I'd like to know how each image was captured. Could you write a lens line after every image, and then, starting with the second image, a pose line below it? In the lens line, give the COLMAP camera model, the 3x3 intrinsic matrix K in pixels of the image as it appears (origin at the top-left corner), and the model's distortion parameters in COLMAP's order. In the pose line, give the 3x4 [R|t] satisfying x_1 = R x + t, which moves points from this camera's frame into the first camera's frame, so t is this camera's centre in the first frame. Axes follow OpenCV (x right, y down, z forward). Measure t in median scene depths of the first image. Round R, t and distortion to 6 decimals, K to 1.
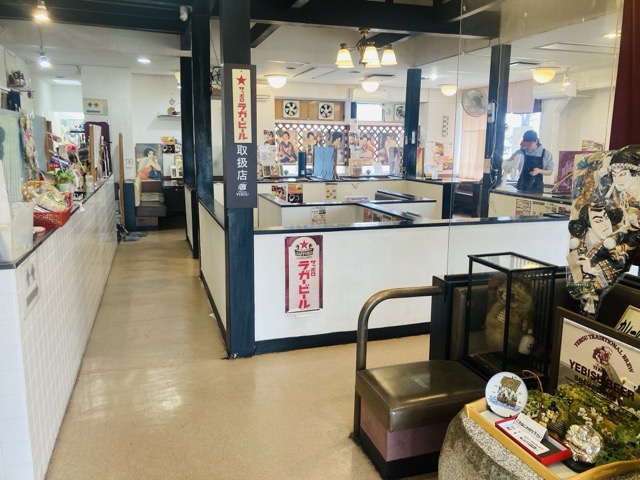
lens RADIAL K [[523.0, 0, 320.9], [0, 523.0, 238.0], [0, 0, 1]] dist [0.008213, -0.001868]
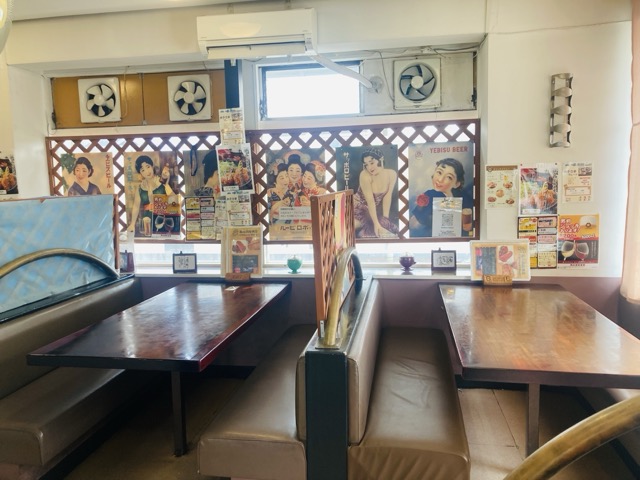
lens RADIAL K [[523.0, 0, 319.7], [0, 523.0, 241.3], [0, 0, 1]] dist [0.008213, -0.001868]
pose [[0.884372, 0.021105, -0.466305, 0.267545], [-0.051850, 0.997237, -0.053202, -0.126216], [0.463894, 0.071229, 0.883023, 0.722882]]
